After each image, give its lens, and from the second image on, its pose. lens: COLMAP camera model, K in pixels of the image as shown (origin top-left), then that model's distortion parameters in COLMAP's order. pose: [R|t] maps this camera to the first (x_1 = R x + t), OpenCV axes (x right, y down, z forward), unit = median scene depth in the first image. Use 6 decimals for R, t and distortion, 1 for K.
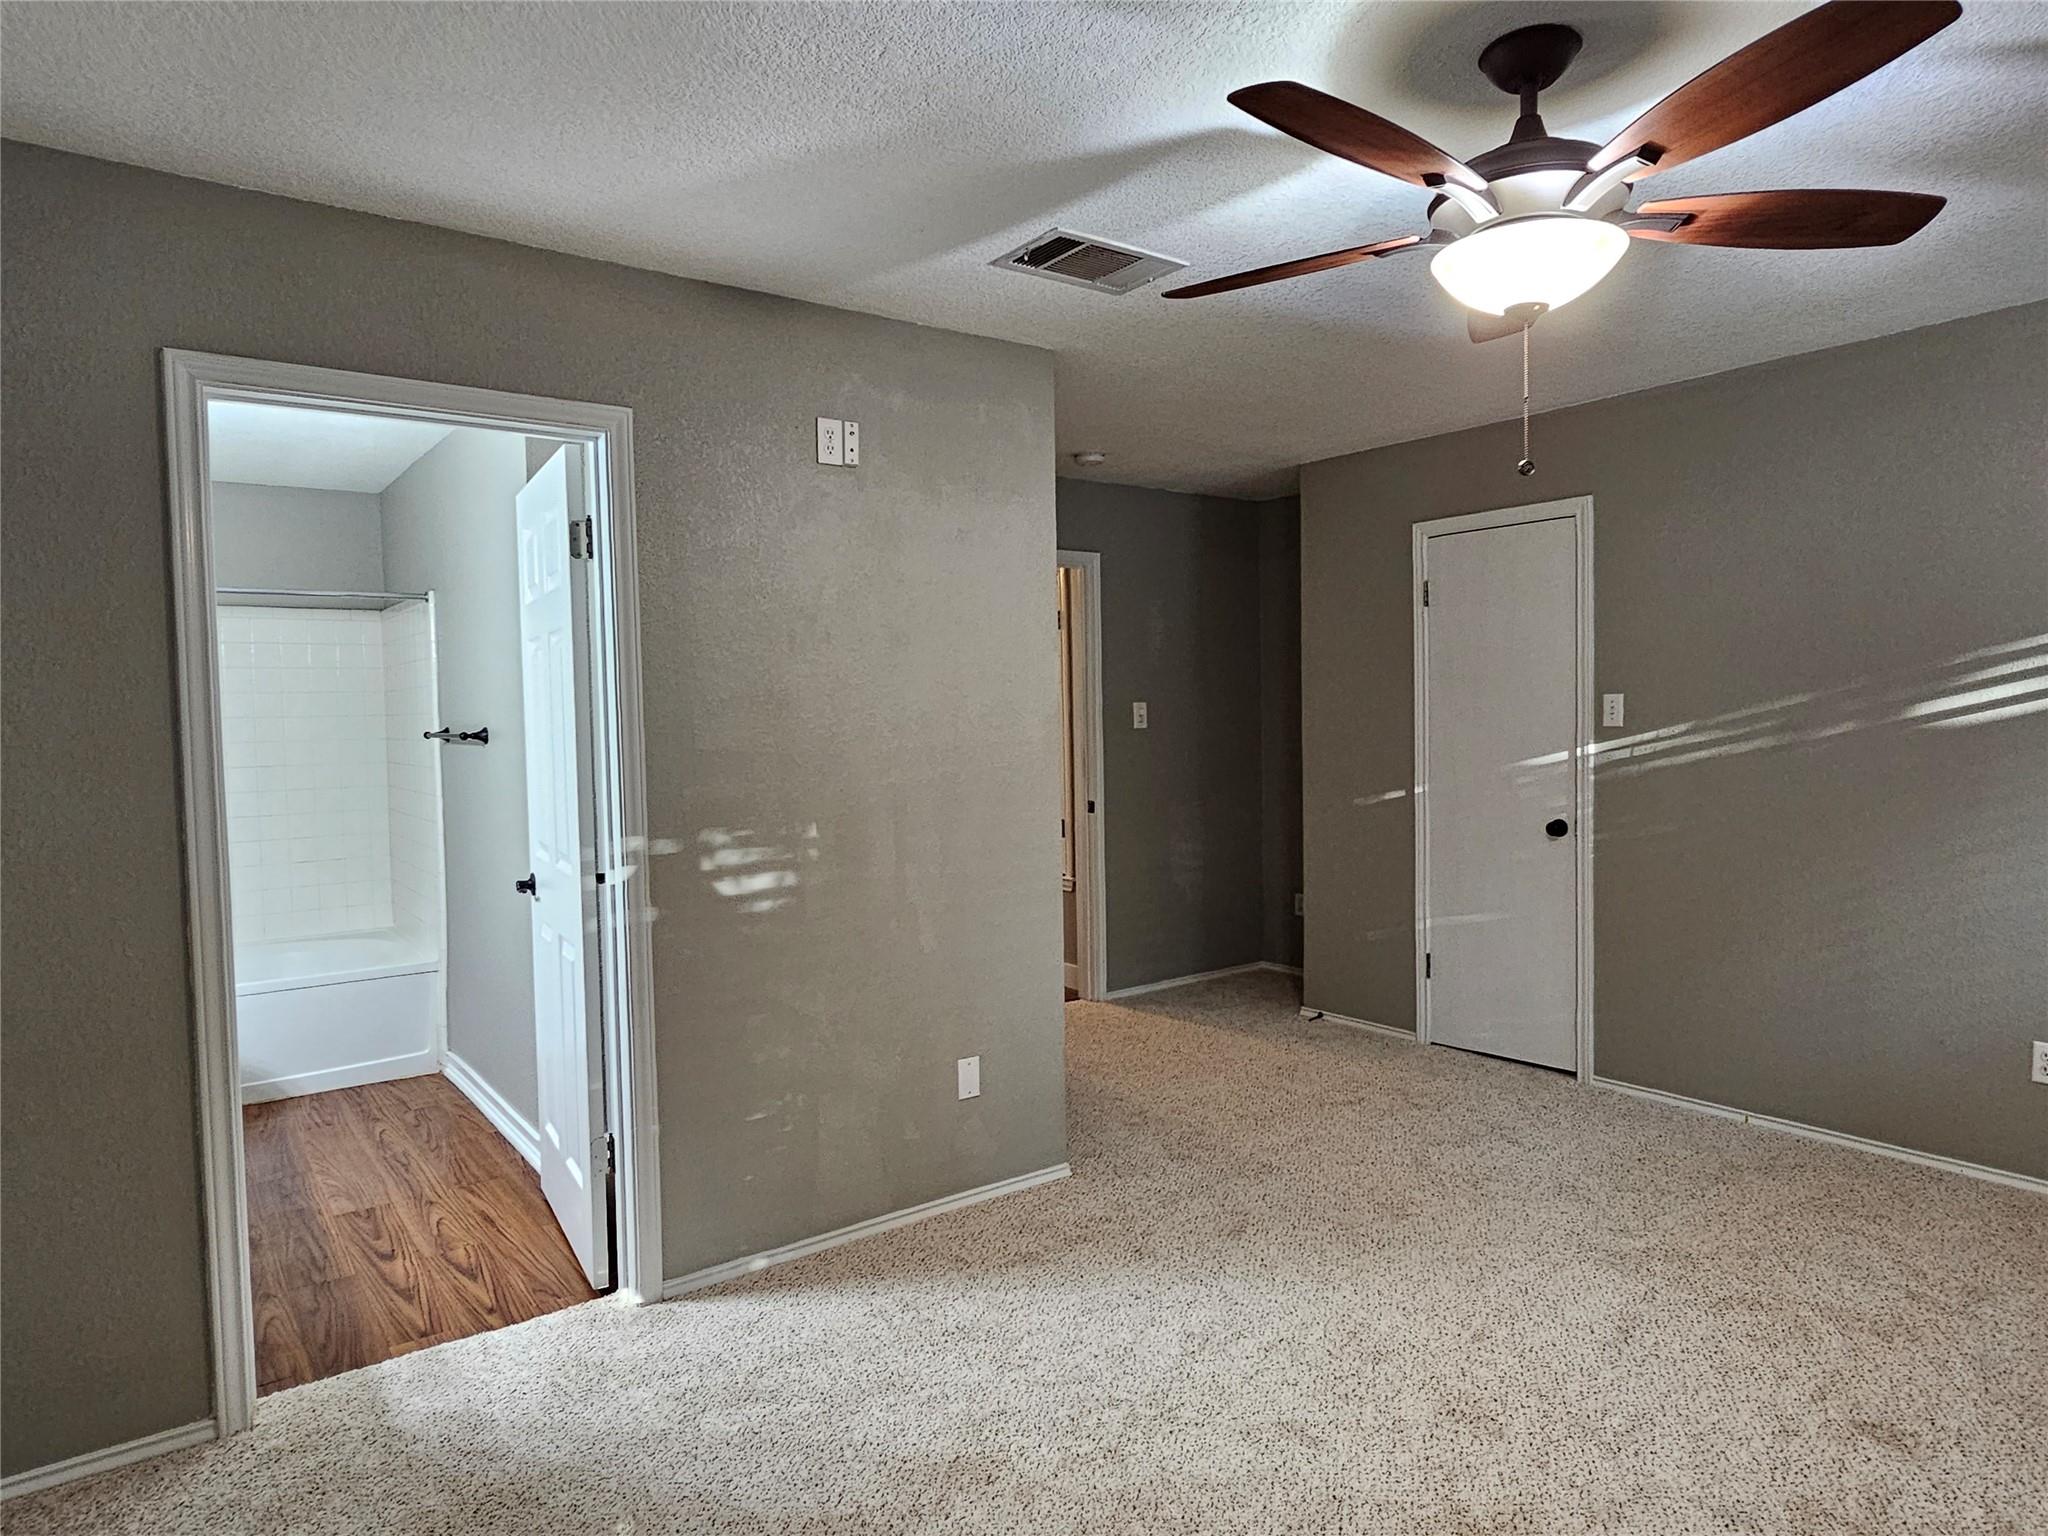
lens RADIAL K [[1218.9, 0, 1020.0], [0, 1218.9, 760.2], [0, 0, 1]] dist [-0.006107, 0.002359]
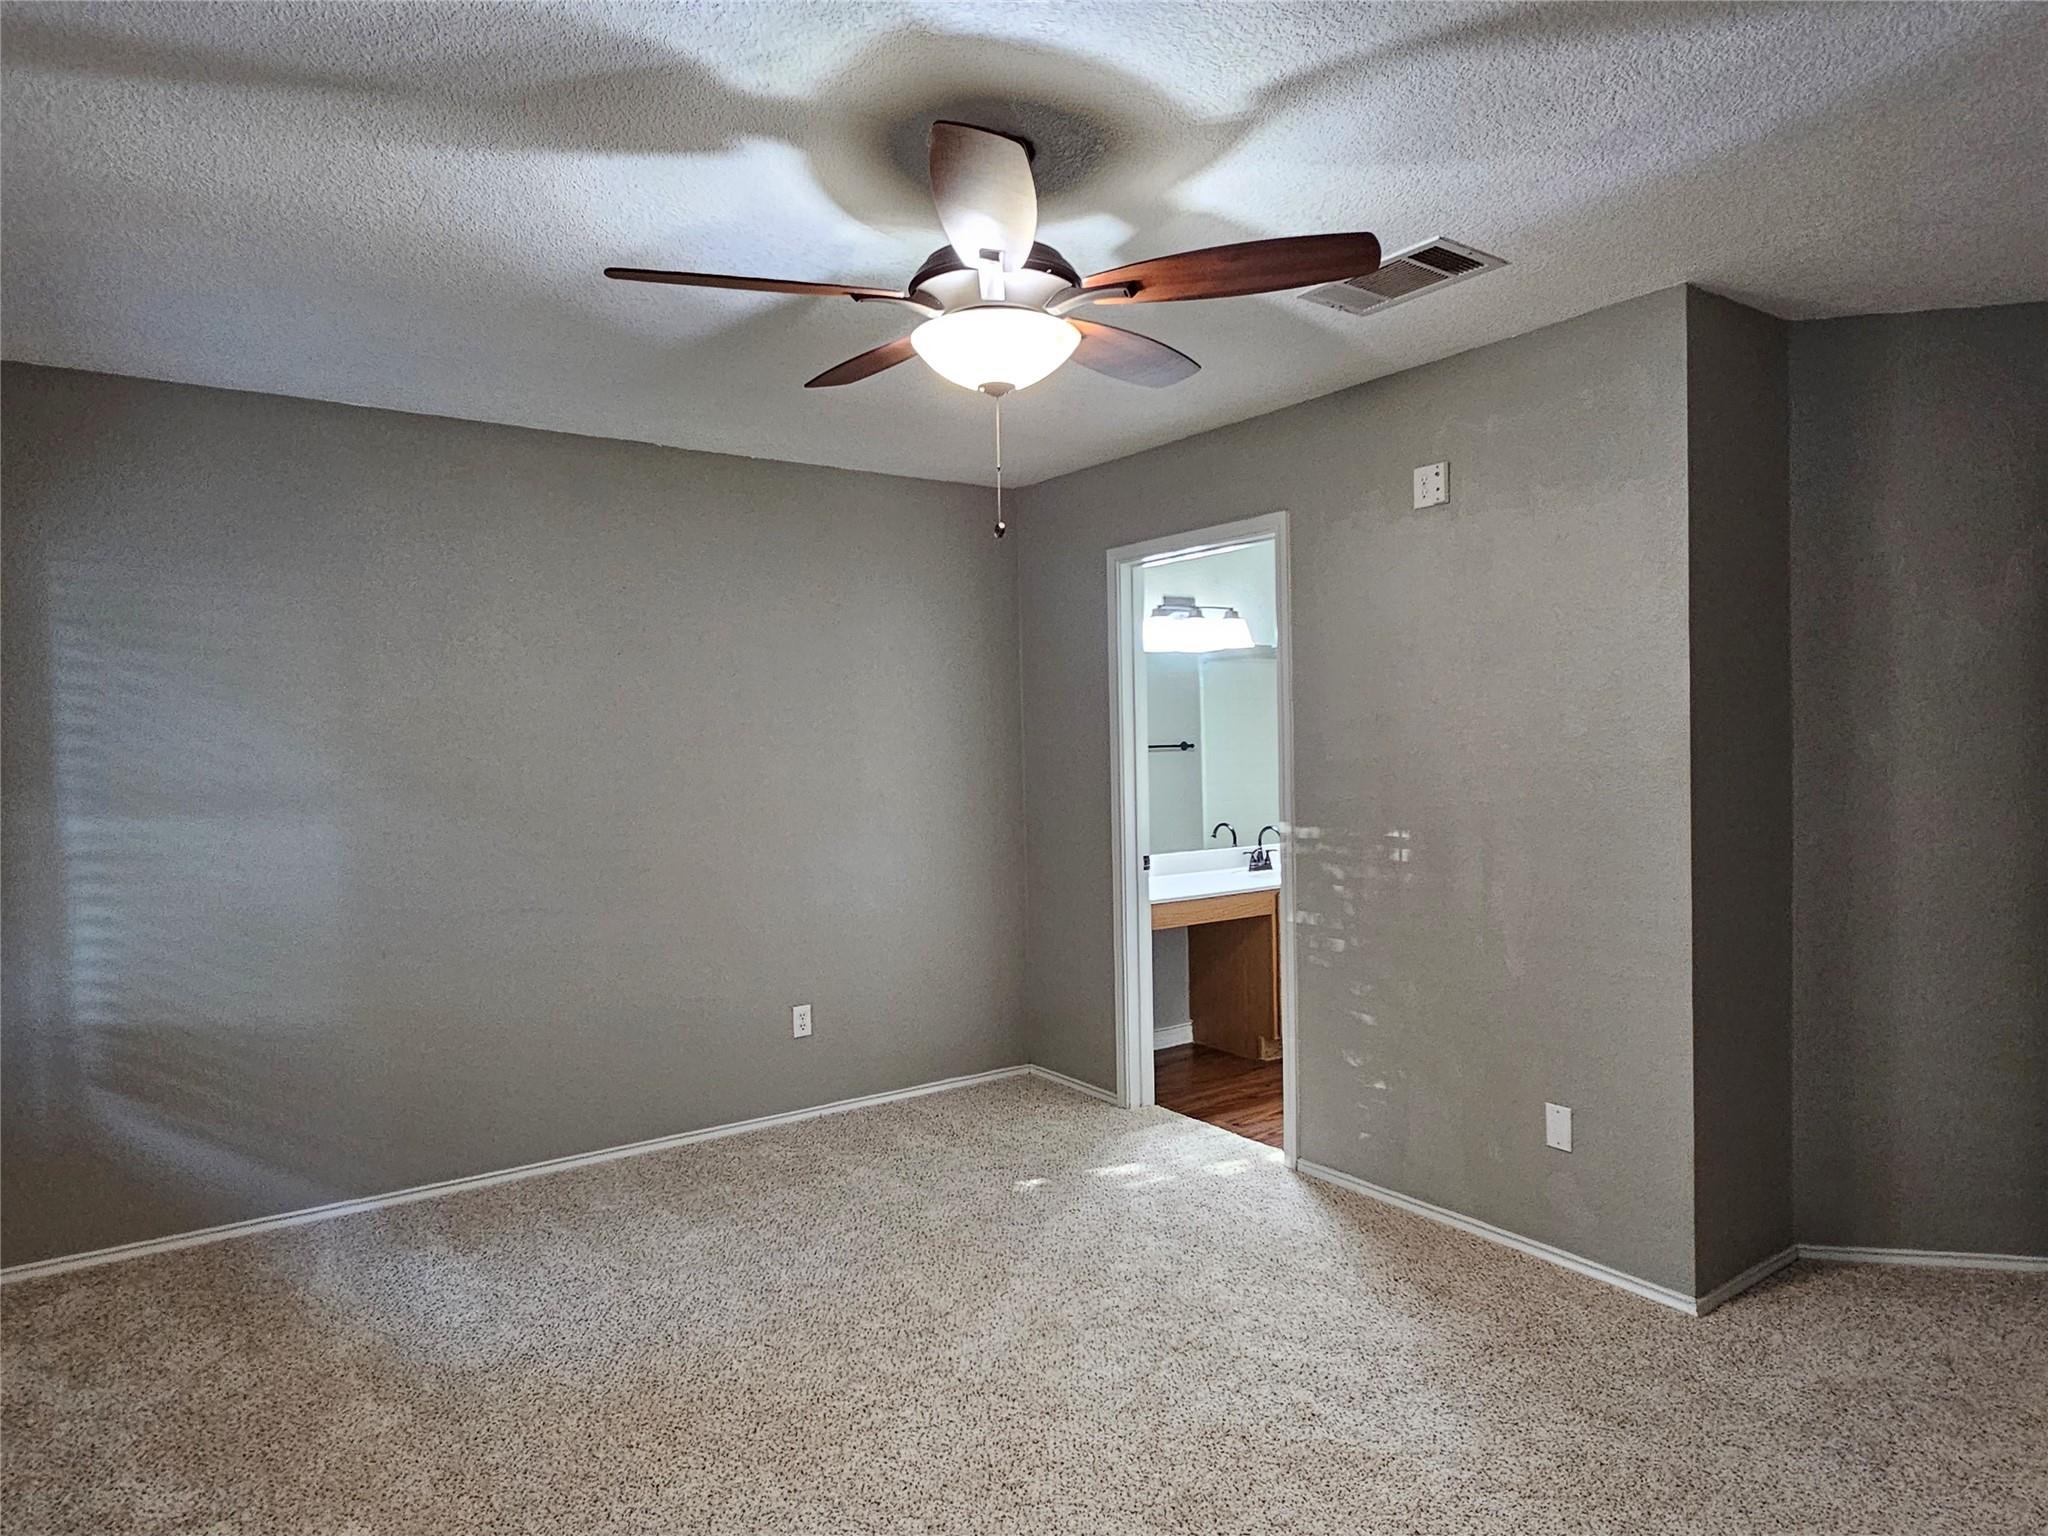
lens RADIAL K [[1218.9, 0, 1024.7], [0, 1218.9, 762.9], [0, 0, 1]] dist [-0.006107, 0.002359]
pose [[-0.005654, 0.041285, -0.999131, 0.877568], [-0.024865, 0.998833, 0.041413, -0.044531], [0.999675, 0.025077, -0.004621, 0.594382]]
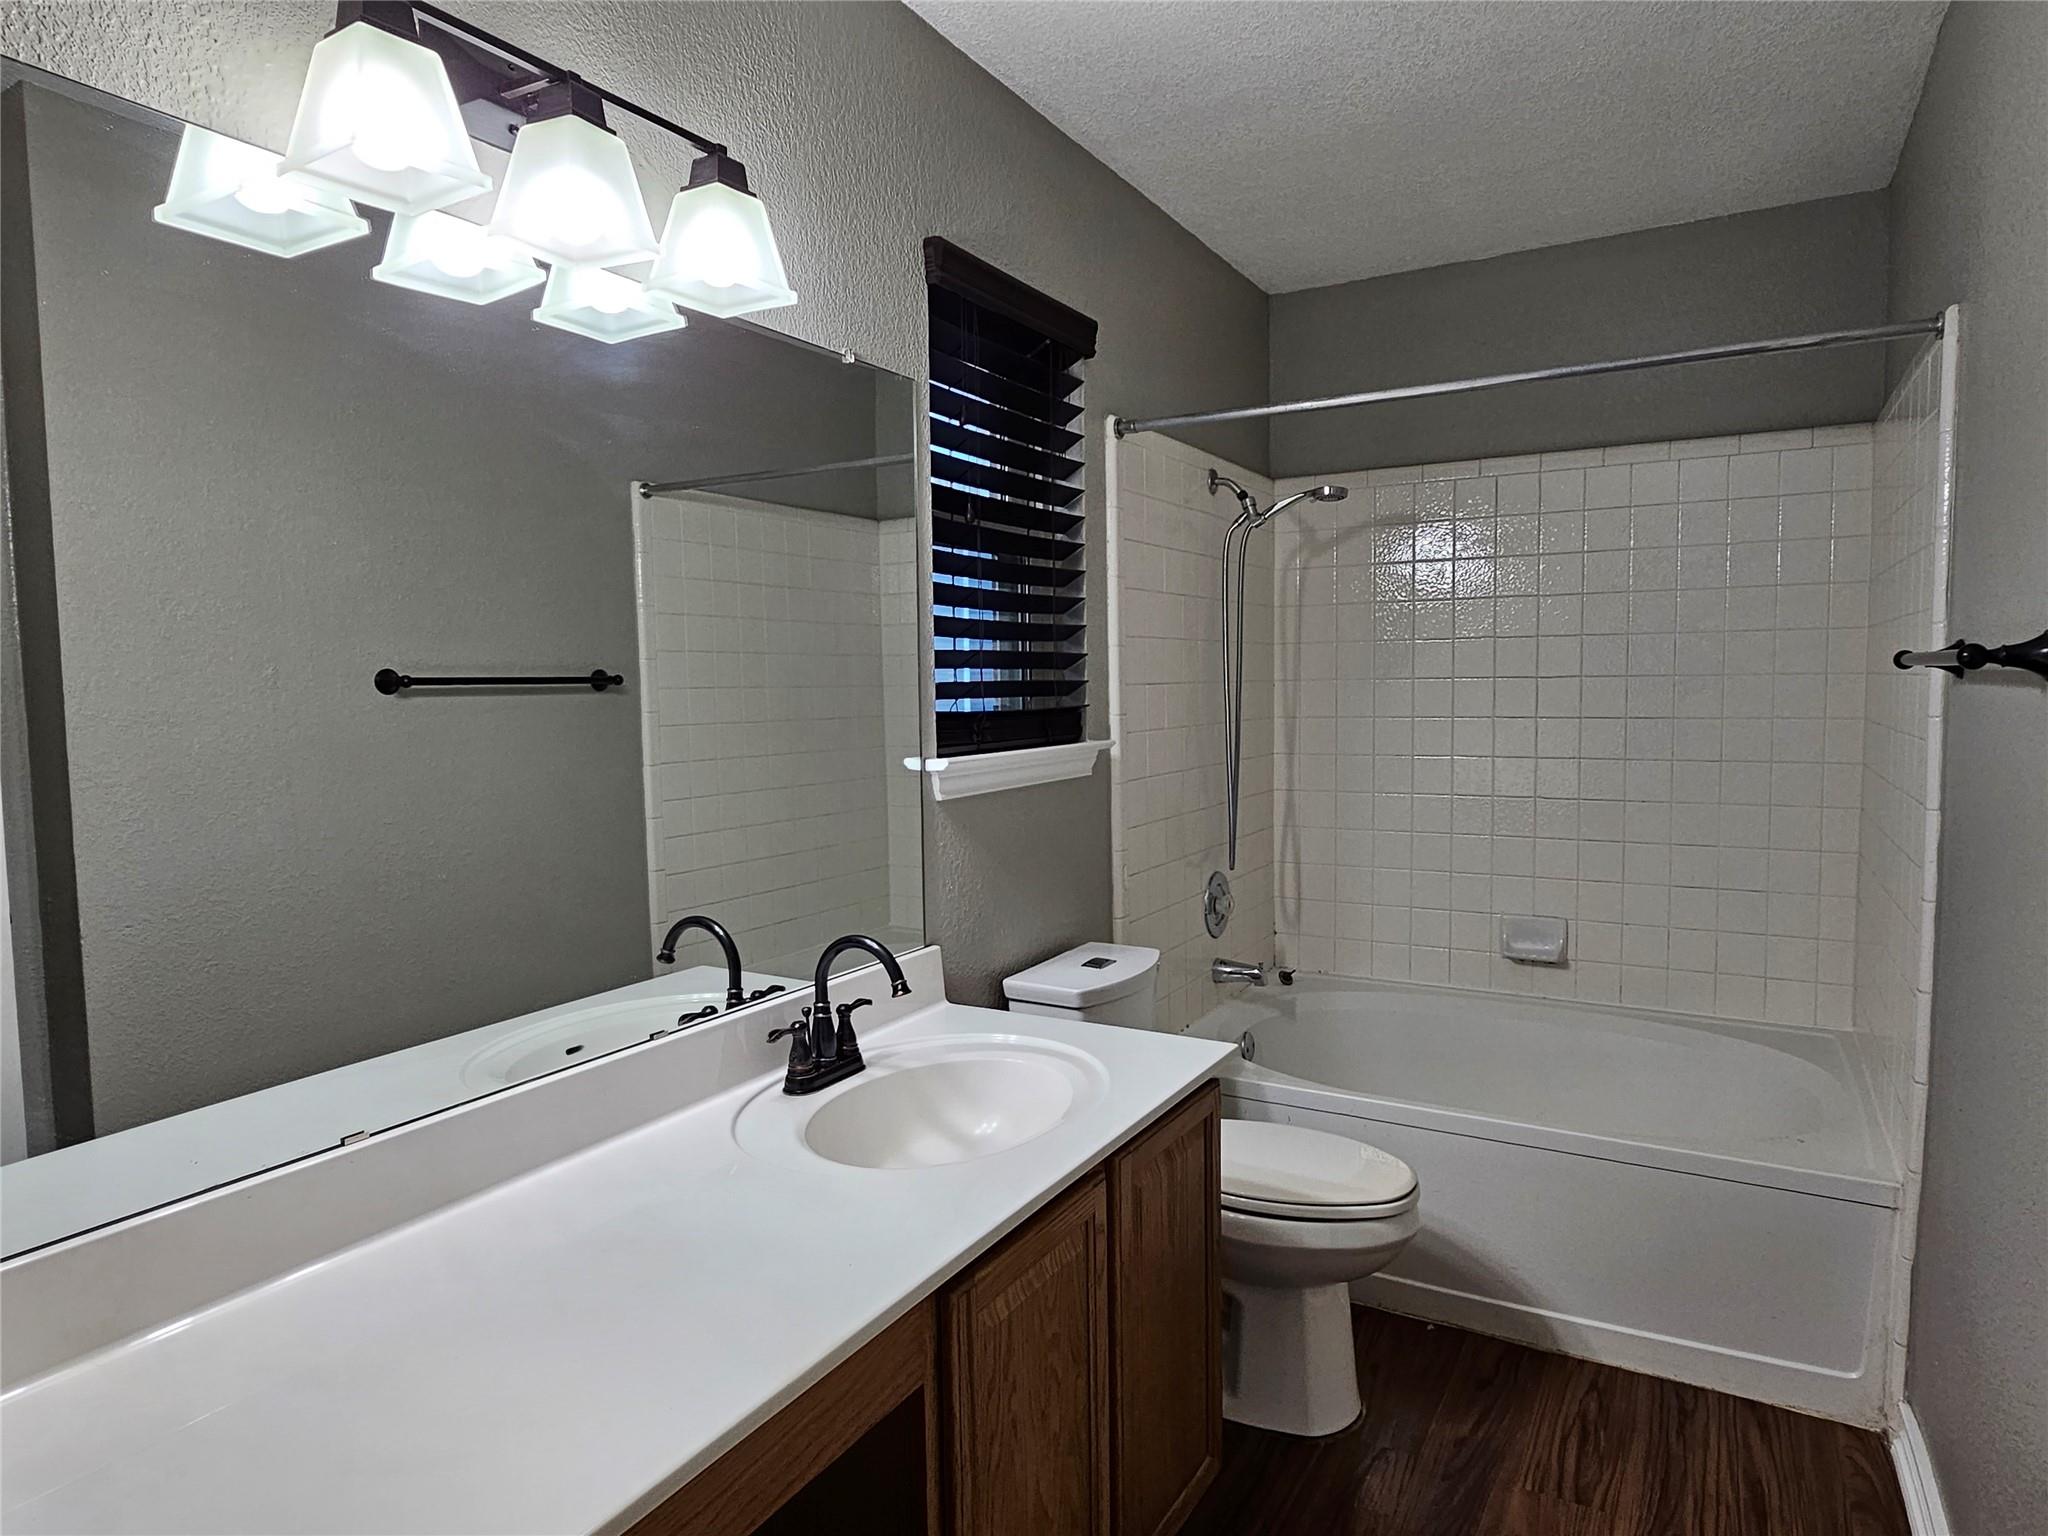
lens RADIAL K [[1218.9, 0, 1020.5], [0, 1218.9, 760.1], [0, 0, 1]] dist [-0.006107, 0.002359]
pose [[0.407686, 0.074719, -0.910060, -0.326500], [-0.036561, 0.997183, 0.065494, -0.003464], [0.912390, 0.006572, 0.409270, 0.783394]]
